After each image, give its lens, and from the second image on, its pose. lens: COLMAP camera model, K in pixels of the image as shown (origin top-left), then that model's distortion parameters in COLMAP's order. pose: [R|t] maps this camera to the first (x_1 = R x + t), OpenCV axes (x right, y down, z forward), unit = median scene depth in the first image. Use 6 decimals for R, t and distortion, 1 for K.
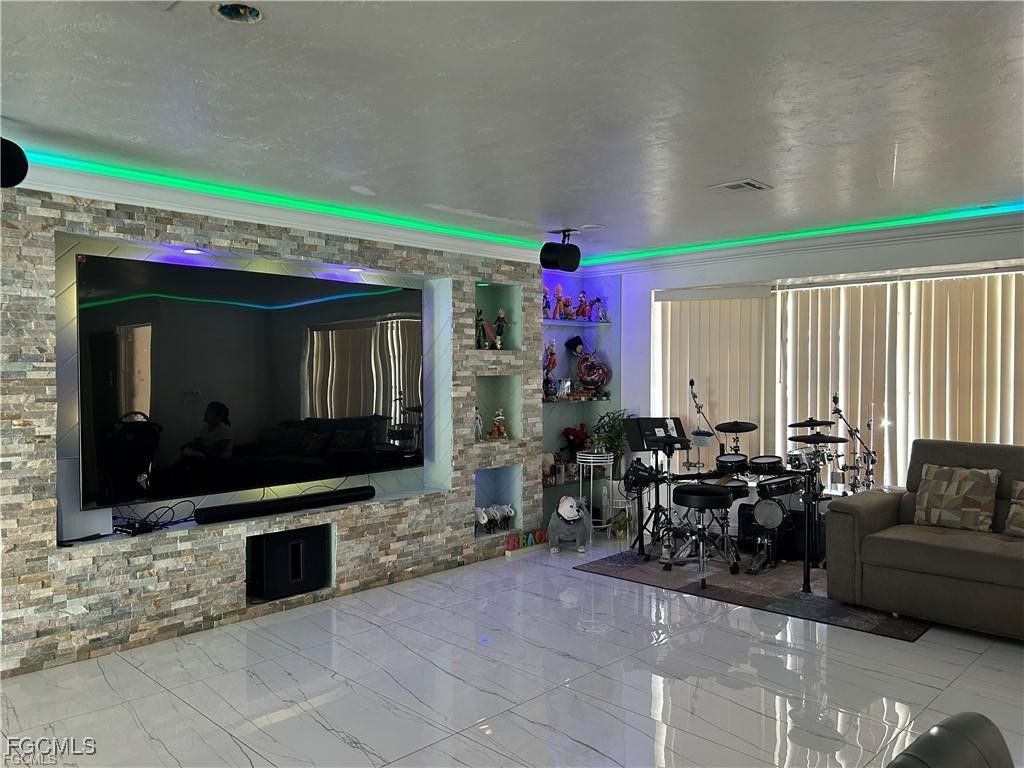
lens RADIAL K [[761.5, 0, 506.3], [0, 761.5, 379.6], [0, 0, 1]] dist [0.030296, -0.003427]
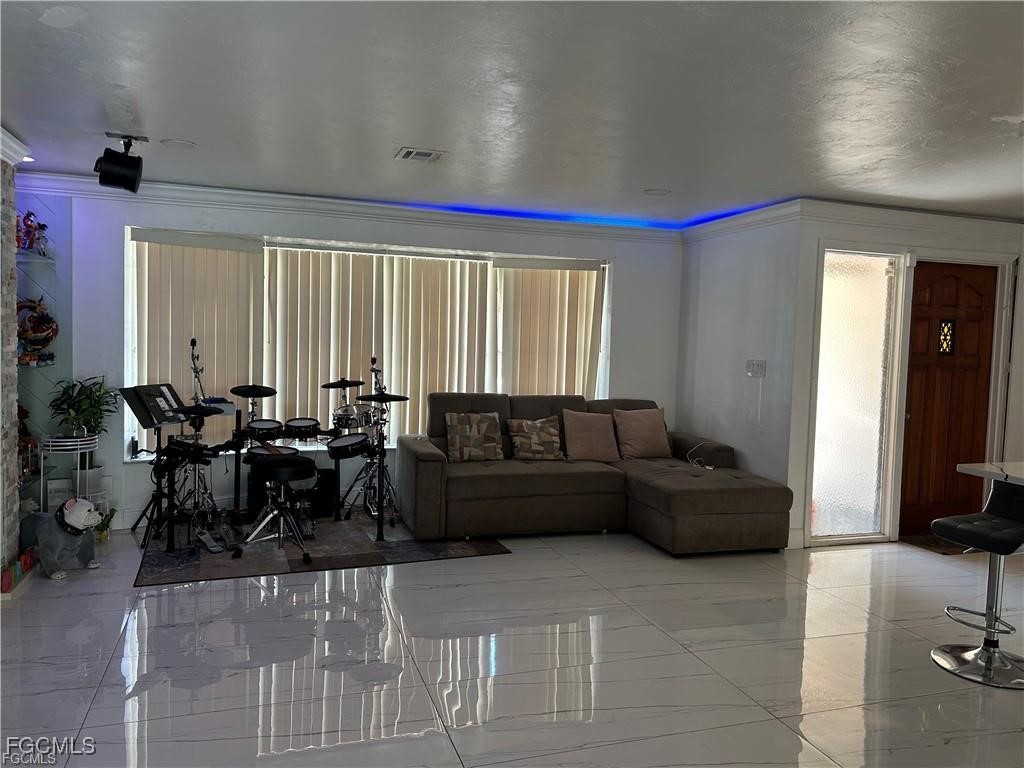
lens RADIAL K [[761.5, 0, 506.3], [0, 761.5, 379.6], [0, 0, 1]] dist [0.030296, -0.003427]
pose [[0.447656, -0.037127, 0.893435, -0.430068], [-0.014706, 0.998697, 0.048870, -0.001922], [-0.894085, -0.035016, 0.446526, 0.341301]]
